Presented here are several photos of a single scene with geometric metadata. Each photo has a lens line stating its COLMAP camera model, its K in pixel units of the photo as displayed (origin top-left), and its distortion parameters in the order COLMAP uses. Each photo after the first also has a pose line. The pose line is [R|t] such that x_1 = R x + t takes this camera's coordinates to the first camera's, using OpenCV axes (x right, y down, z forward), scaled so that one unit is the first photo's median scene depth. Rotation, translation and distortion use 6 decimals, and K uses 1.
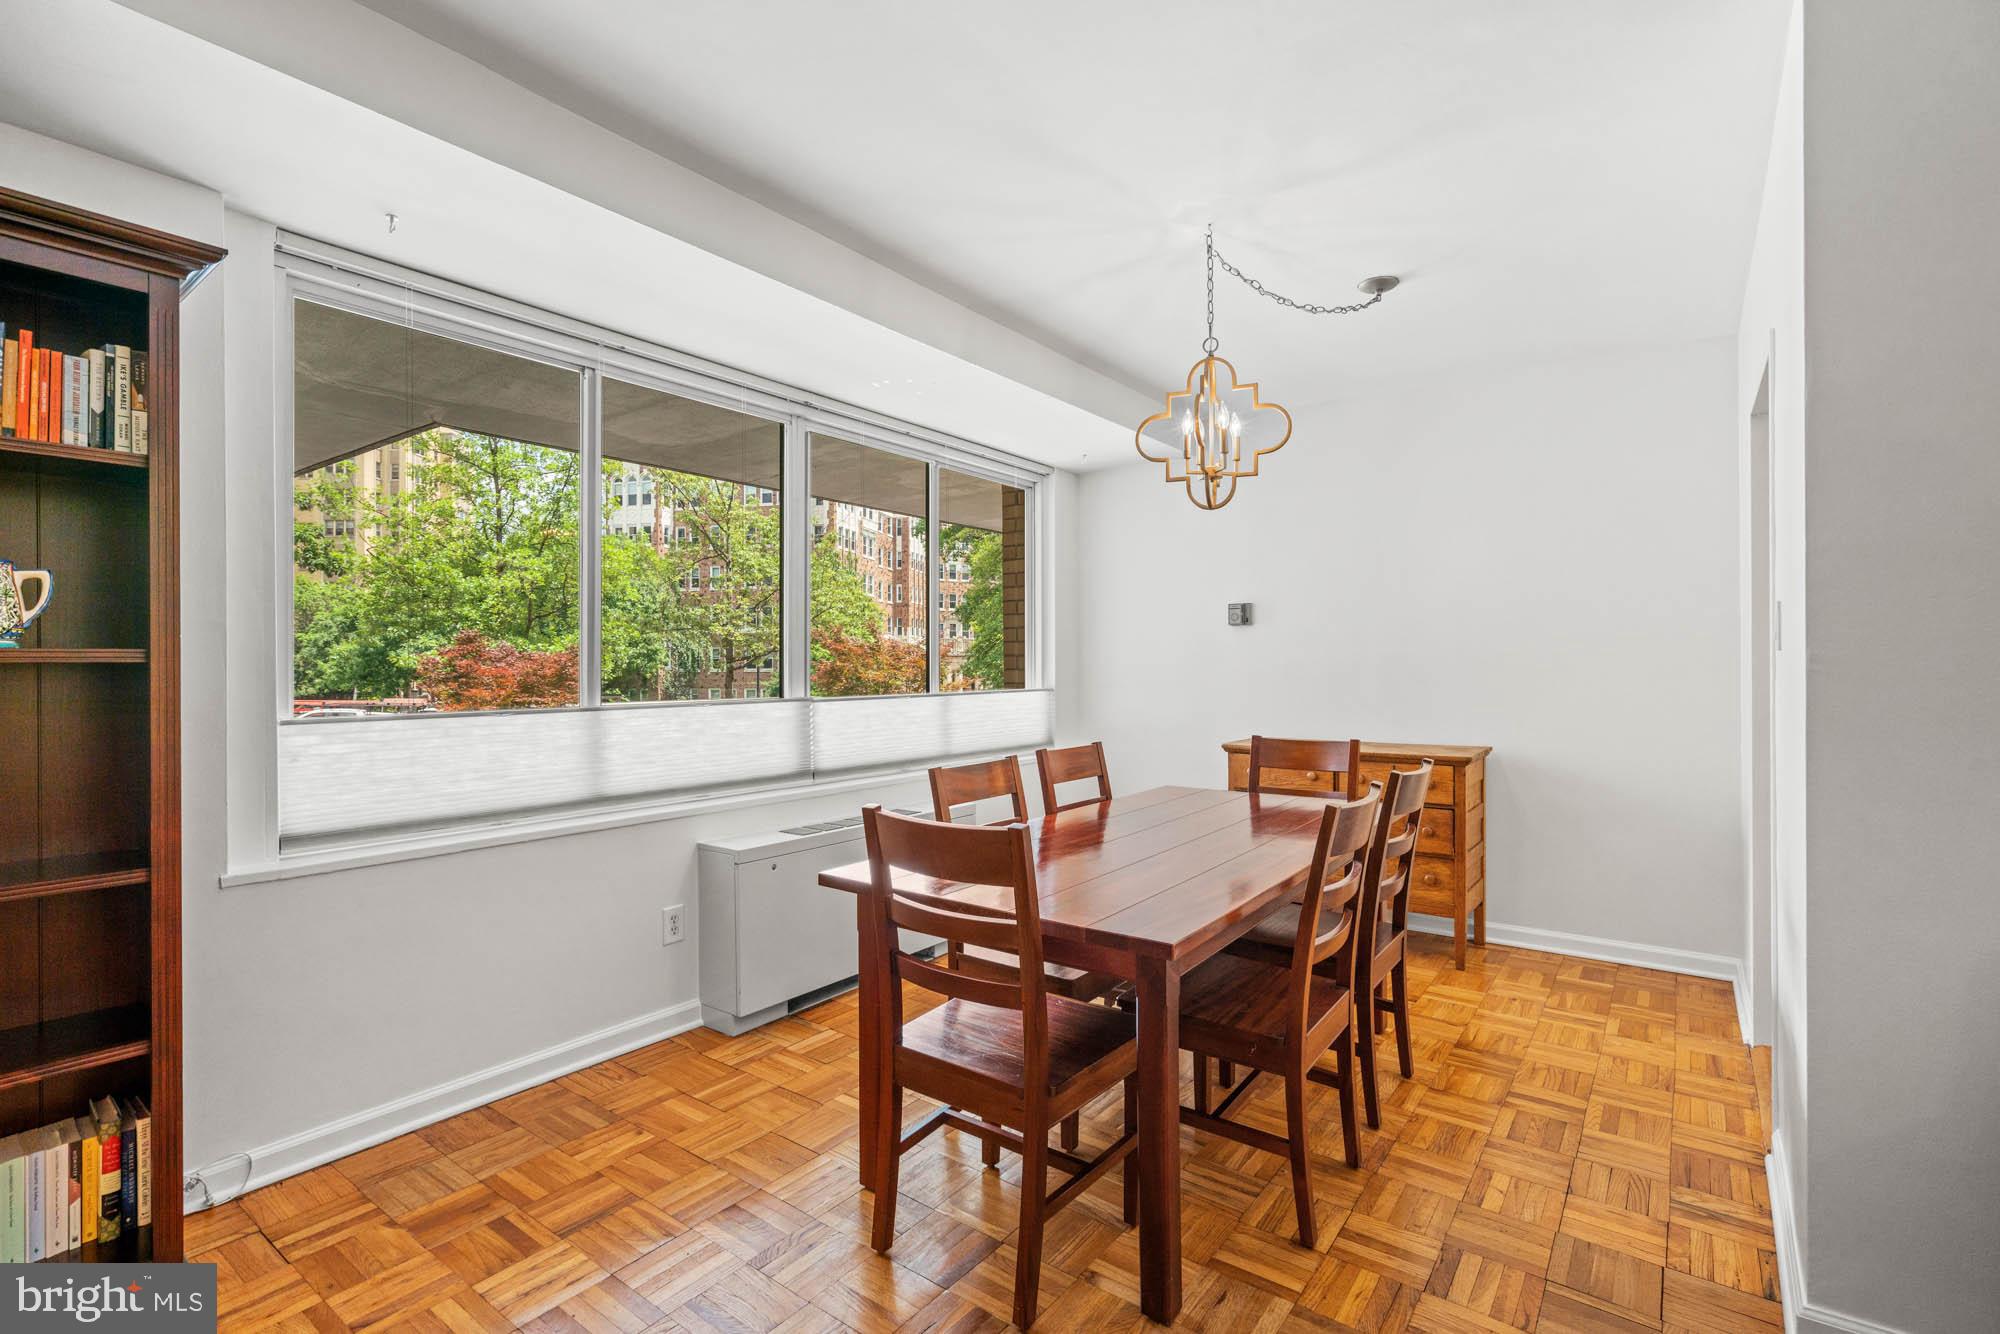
lens RADIAL K [[925.6, 0, 1001.4], [0, 925.6, 662.1], [0, 0, 1]] dist [-0.008023, 0.005826]
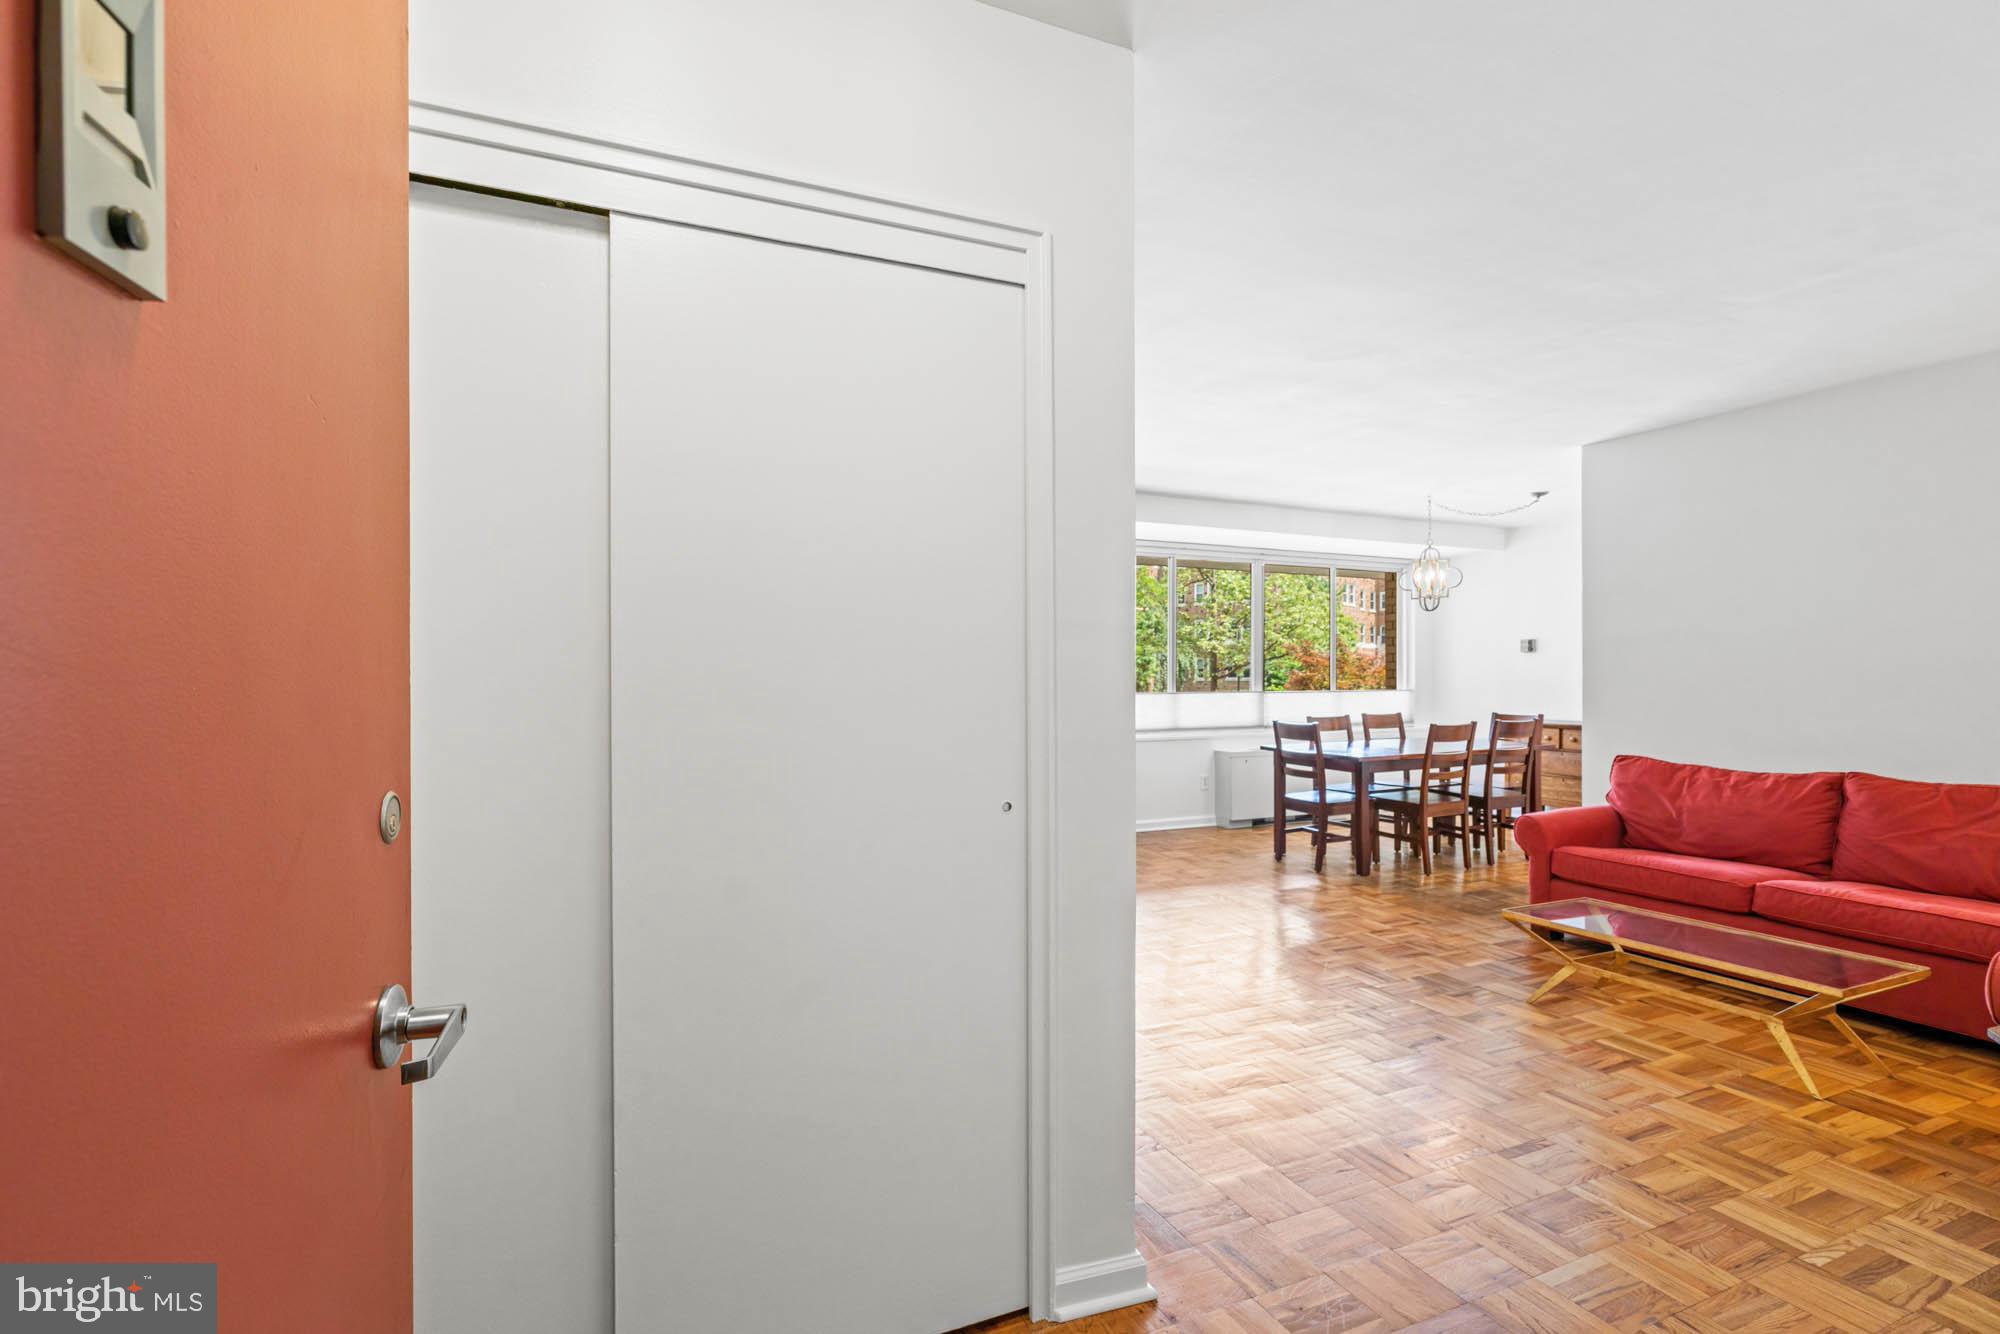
lens RADIAL K [[925.6, 0, 998.3], [0, 925.6, 674.1], [0, 0, 1]] dist [-0.008023, 0.005826]
pose [[0.872257, 0.002544, -0.489041, 0.214704], [-0.000895, 0.999993, 0.003605, -0.005679], [0.489047, -0.002707, 0.872253, -0.826438]]
